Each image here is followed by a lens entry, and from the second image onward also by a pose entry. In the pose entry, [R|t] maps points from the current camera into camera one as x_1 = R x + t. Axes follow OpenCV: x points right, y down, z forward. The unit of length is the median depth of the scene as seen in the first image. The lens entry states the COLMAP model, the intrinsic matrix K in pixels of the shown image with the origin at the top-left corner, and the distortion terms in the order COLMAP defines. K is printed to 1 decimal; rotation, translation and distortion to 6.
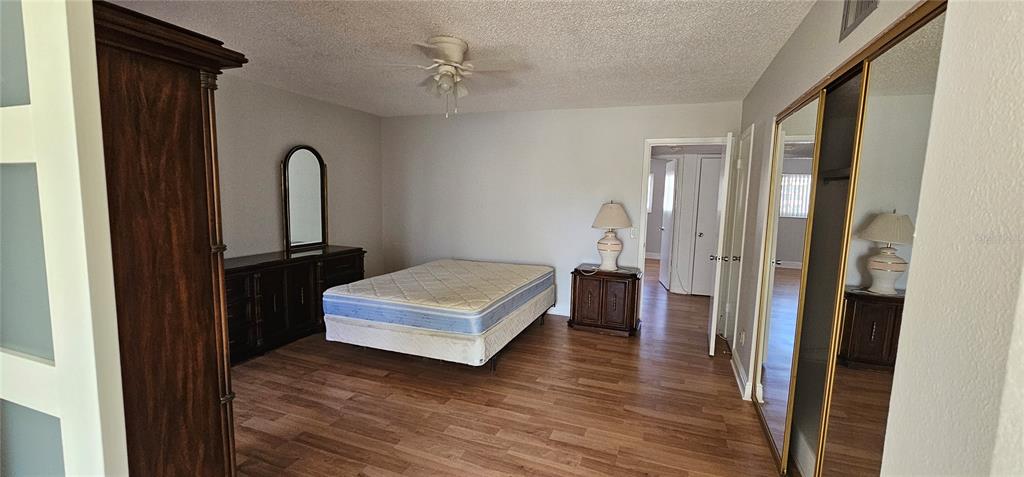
lens RADIAL K [[428.1, 0, 517.0], [0, 428.1, 242.0], [0, 0, 1]] dist [0.002051, -0.000020]
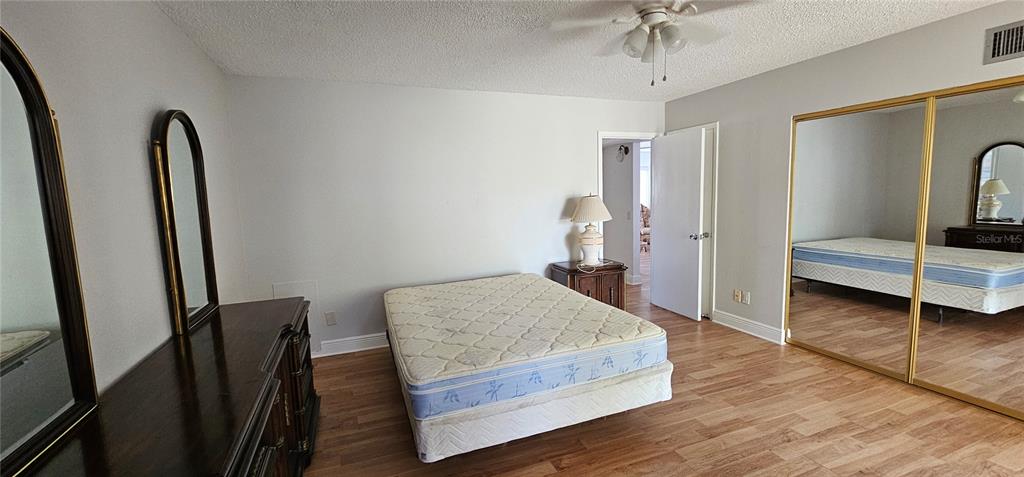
lens RADIAL K [[428.1, 0, 517.0], [0, 428.1, 242.0], [0, 0, 1]] dist [0.002051, -0.000020]
pose [[0.735421, -0.127607, 0.665486, -0.808640], [0.123787, 0.990881, 0.053206, -0.084638], [-0.666207, 0.043250, 0.744511, 0.574796]]
